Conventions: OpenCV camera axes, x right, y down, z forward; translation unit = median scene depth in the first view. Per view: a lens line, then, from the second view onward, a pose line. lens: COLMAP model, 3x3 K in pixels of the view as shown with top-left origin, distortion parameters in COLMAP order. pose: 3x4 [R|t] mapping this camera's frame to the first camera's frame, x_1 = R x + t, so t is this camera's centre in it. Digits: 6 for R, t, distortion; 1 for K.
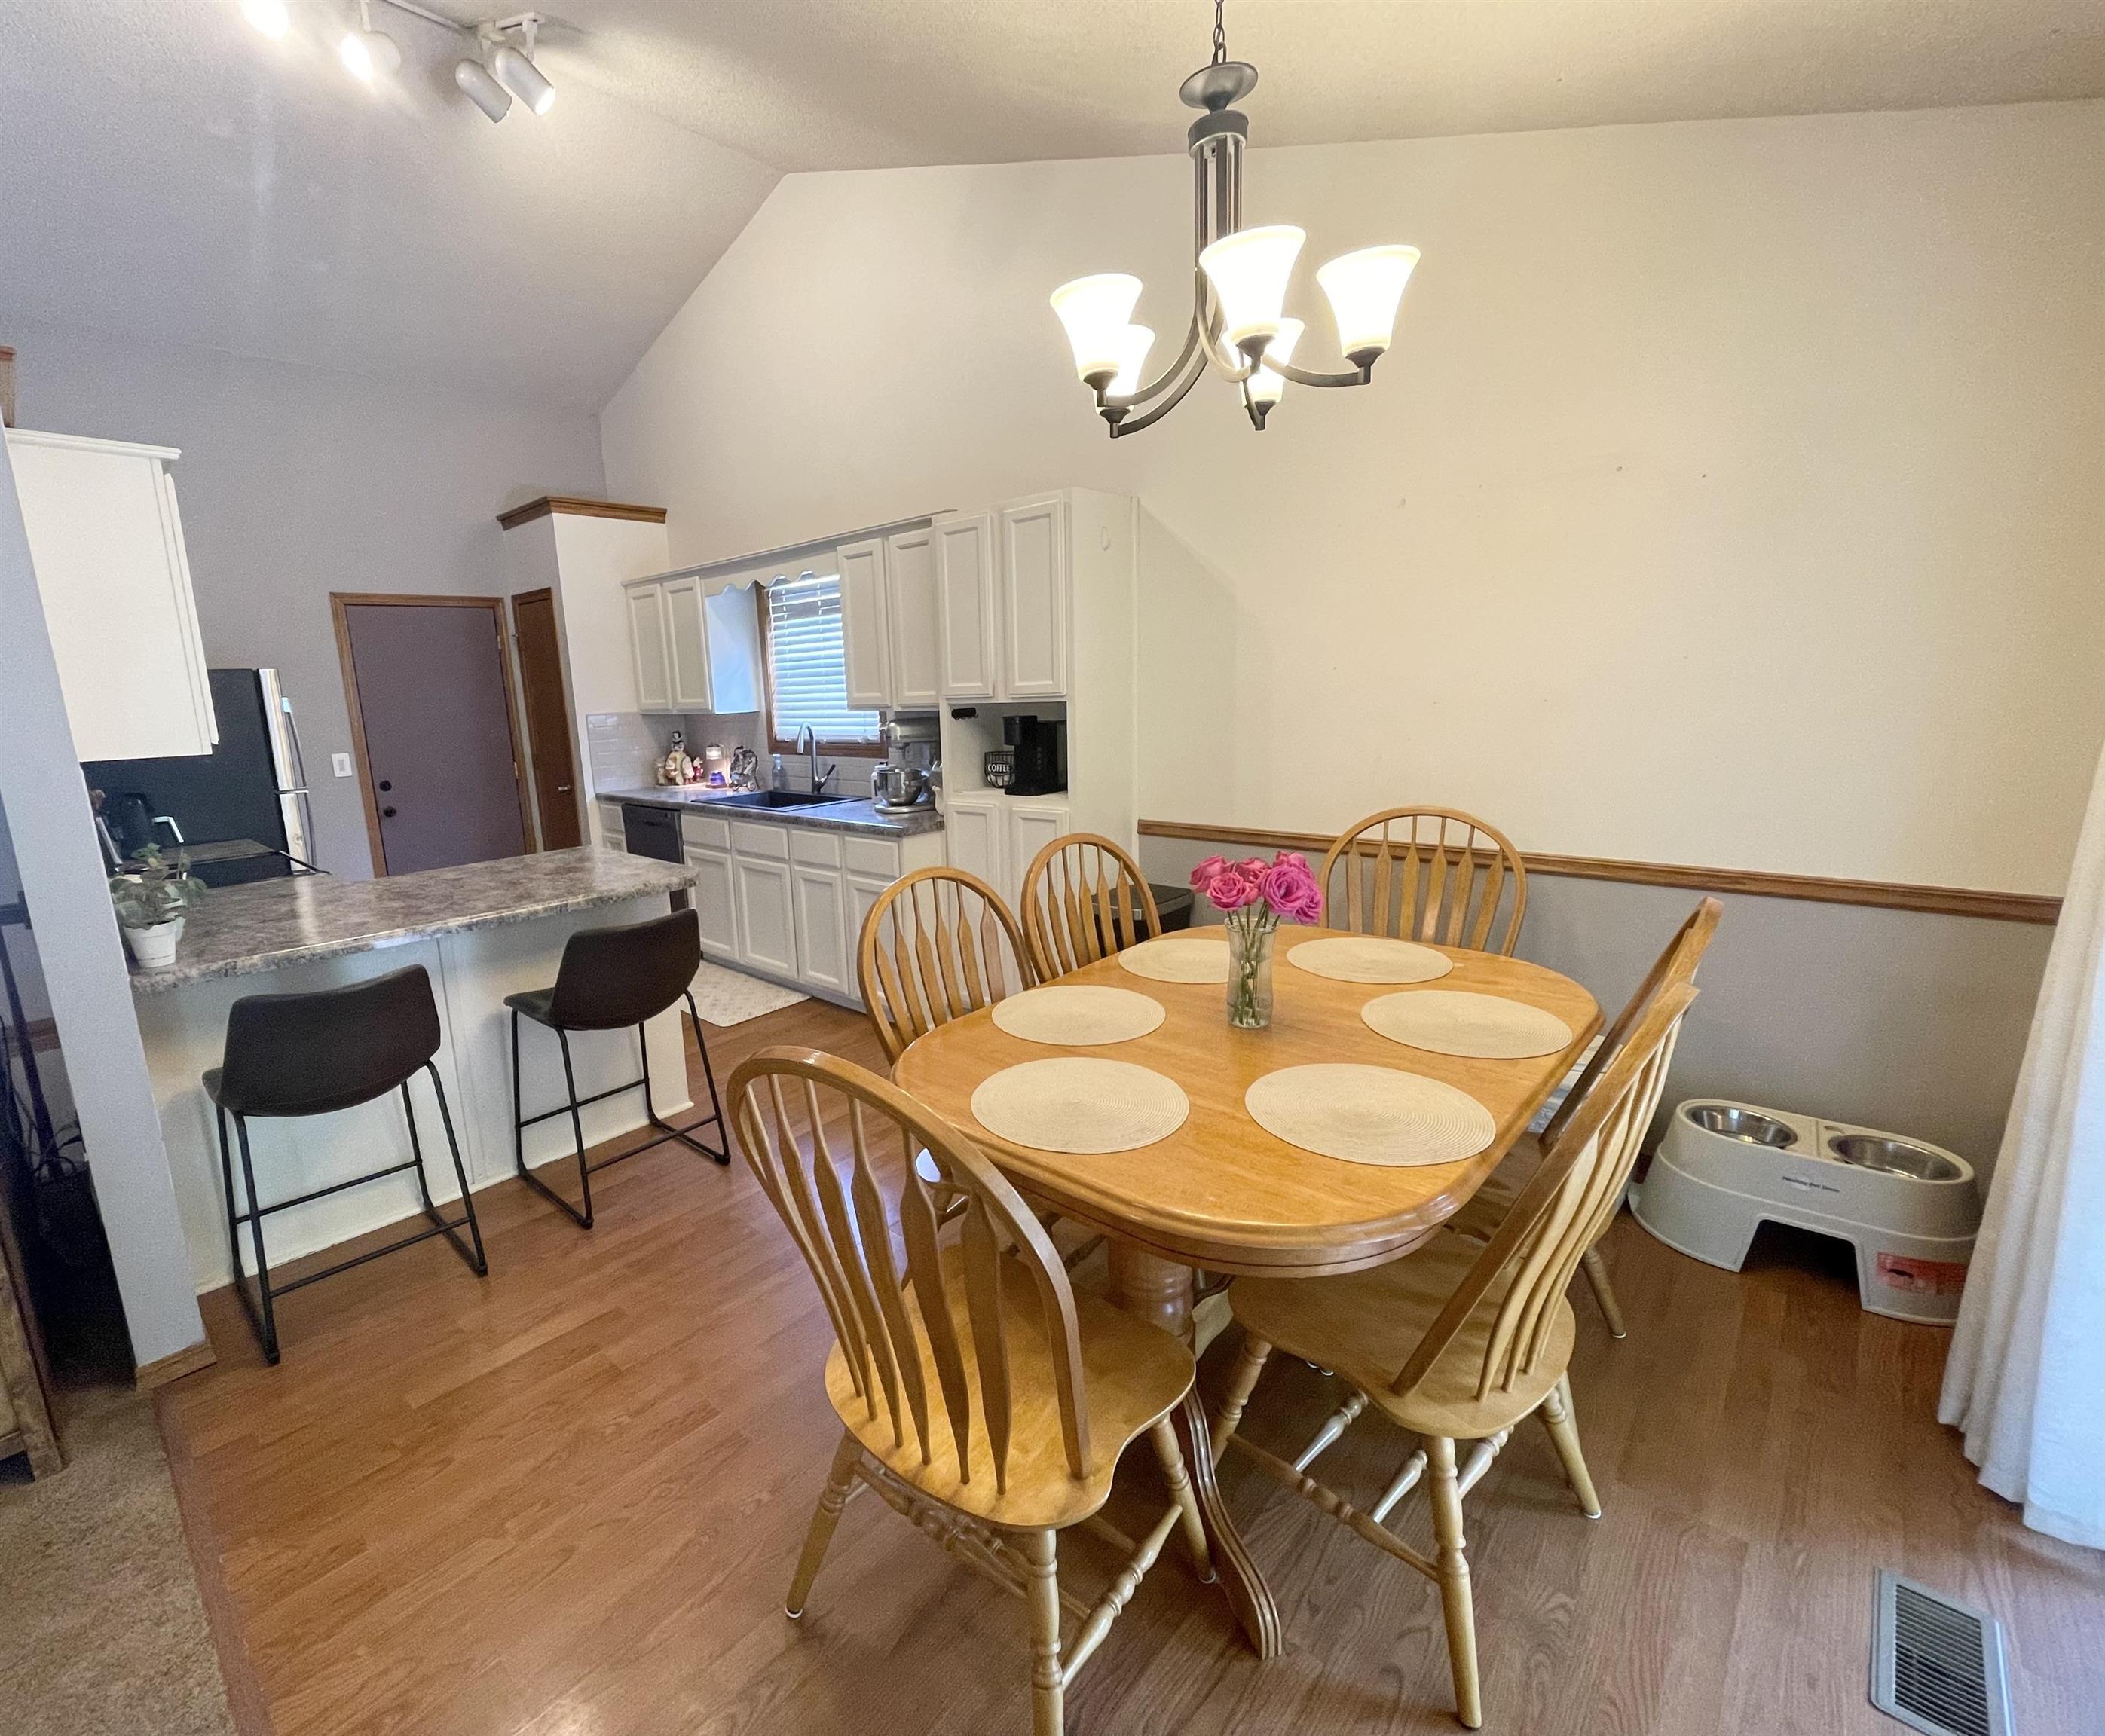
lens RADIAL K [[911.4, 0, 935.1], [0, 911.4, 869.6], [0, 0, 1]] dist [0.002209, 0.000072]
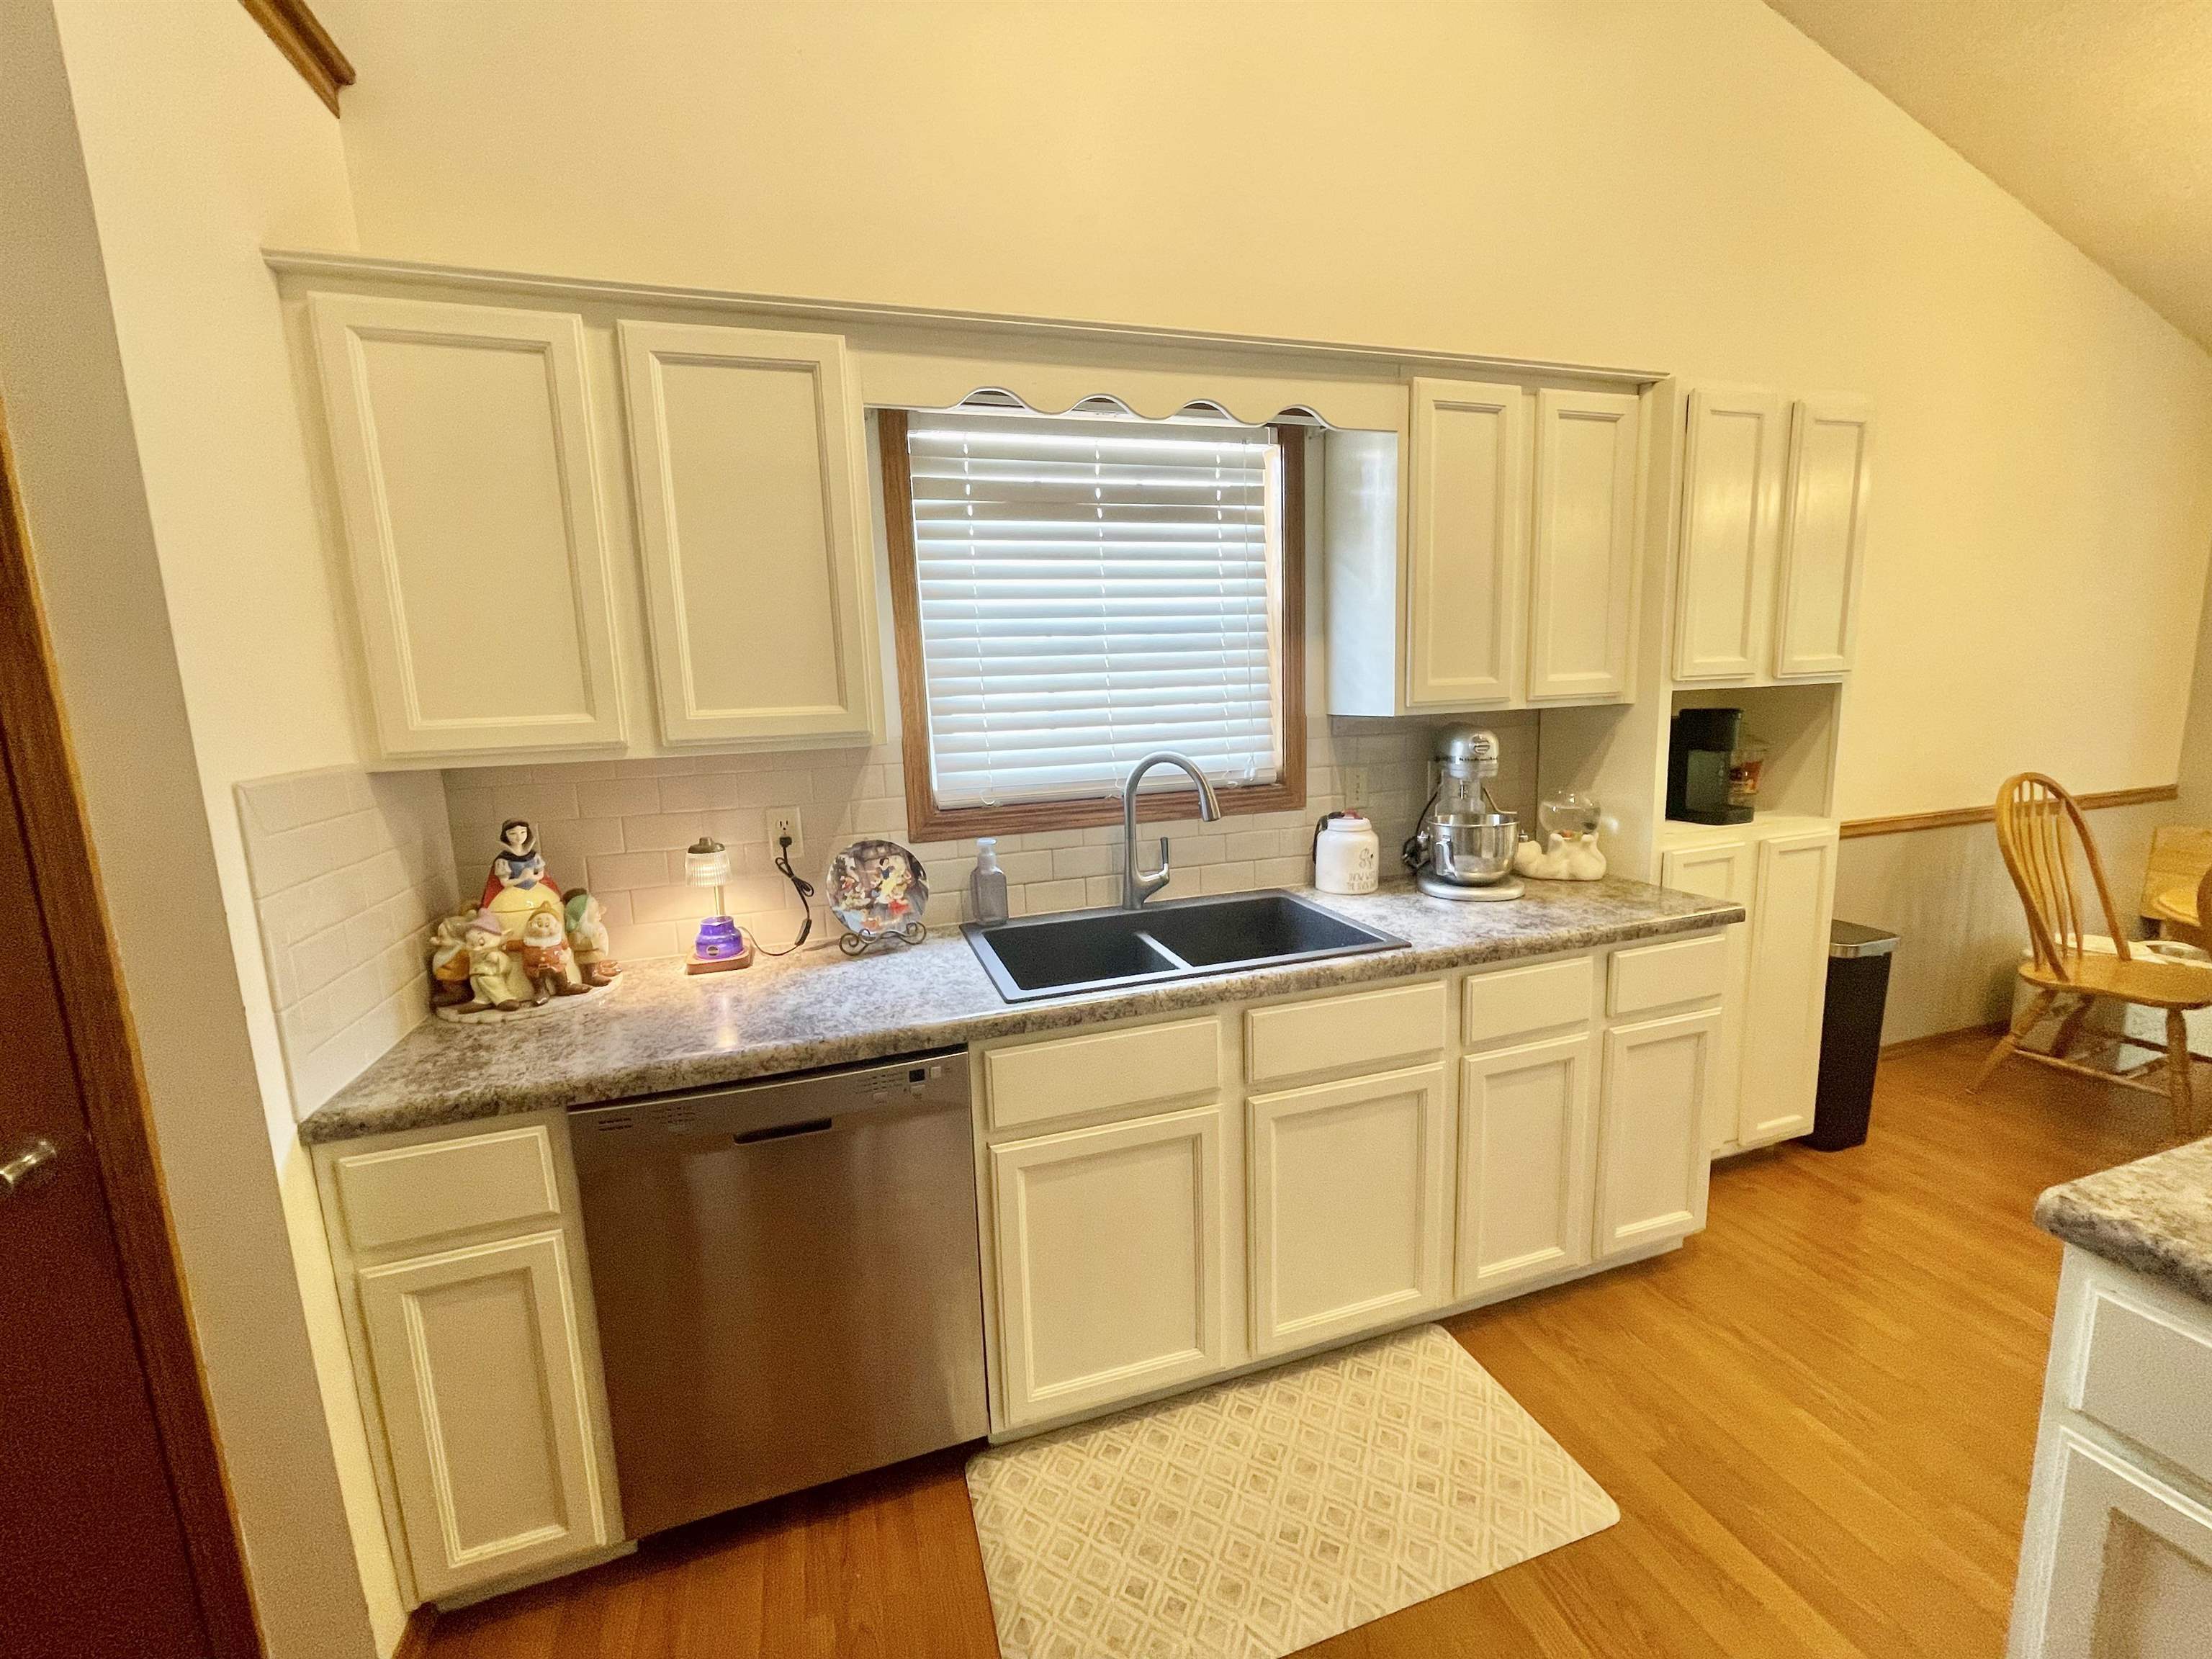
lens RADIAL K [[895.2, 0, 1098.1], [0, 895.2, 819.5], [0, 0, 1]] dist [0.002207, 0.000081]
pose [[0.464292, -0.113701, 0.878353, -0.505514], [0.194882, 0.980535, 0.023915, -0.135245], [-0.863975, 0.160072, 0.477413, 0.766916]]
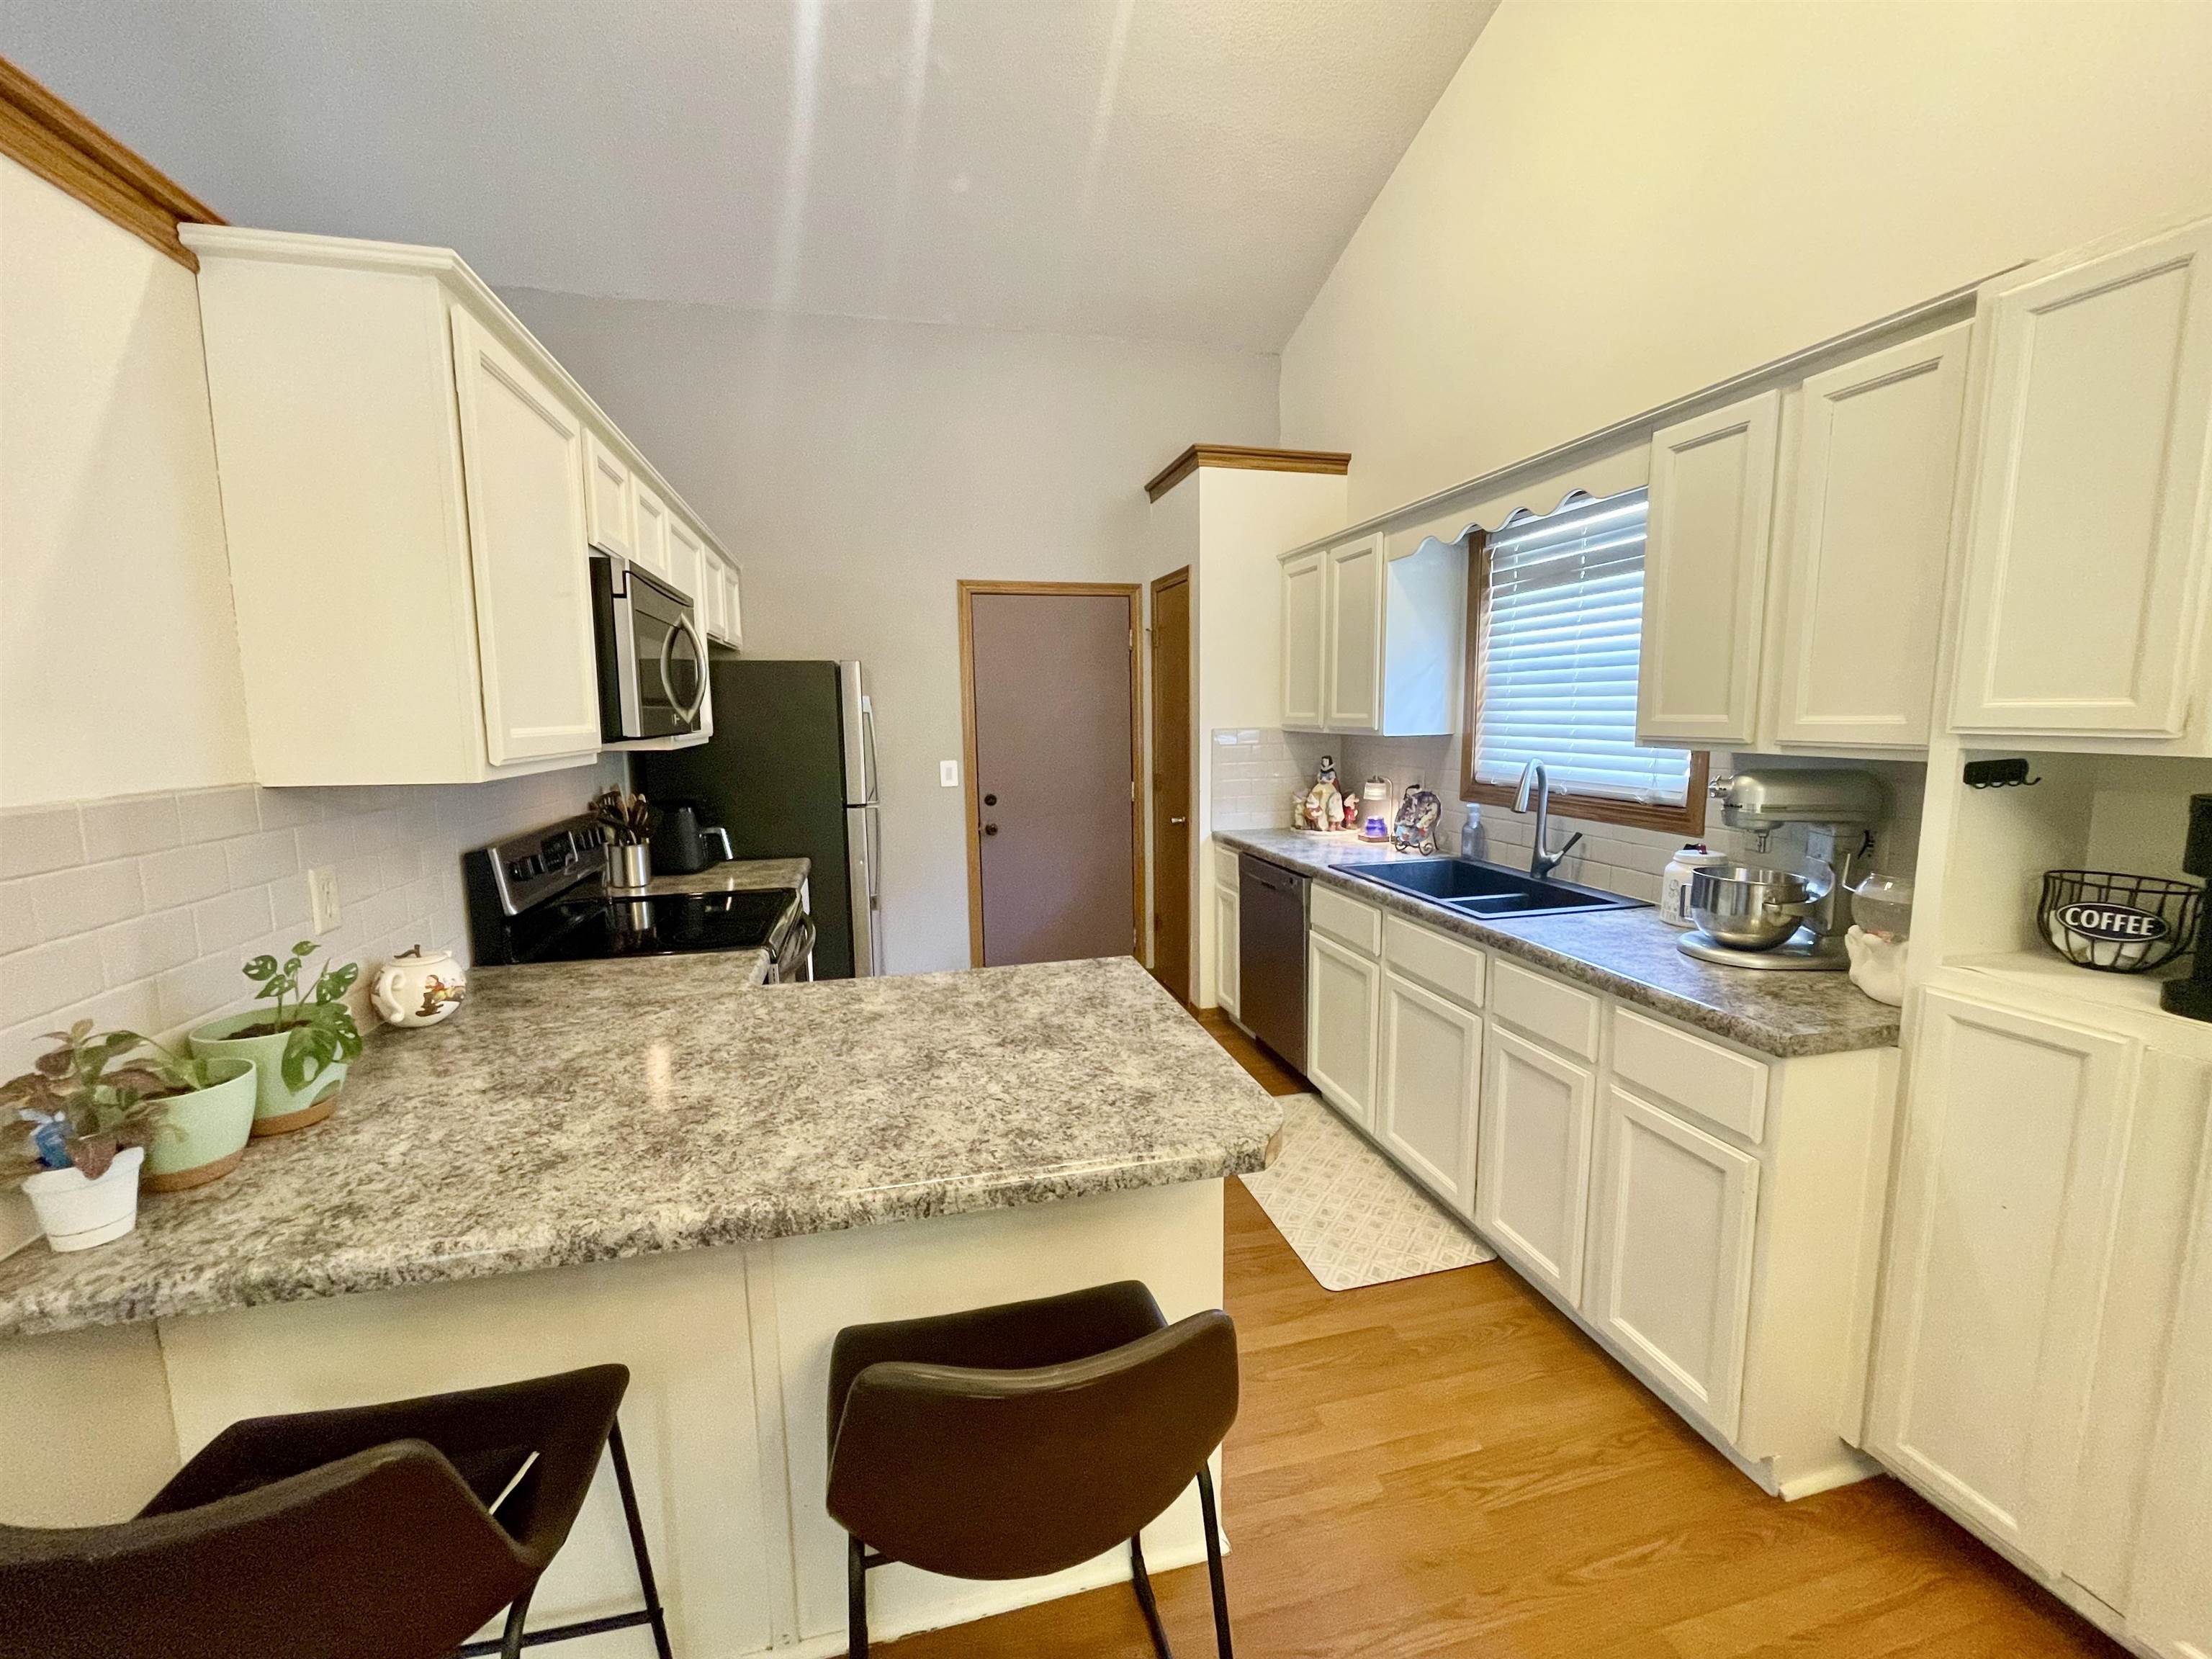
lens RADIAL K [[887.7, 0, 1103.5], [0, 887.7, 828.6], [0, 0, 1]] dist [-0.007080, -0.000320]
pose [[0.853148, 0.099987, -0.511997, -0.076681], [-0.126846, 0.991765, -0.017684, -0.066285], [0.506012, 0.080032, 0.858805, 0.344798]]
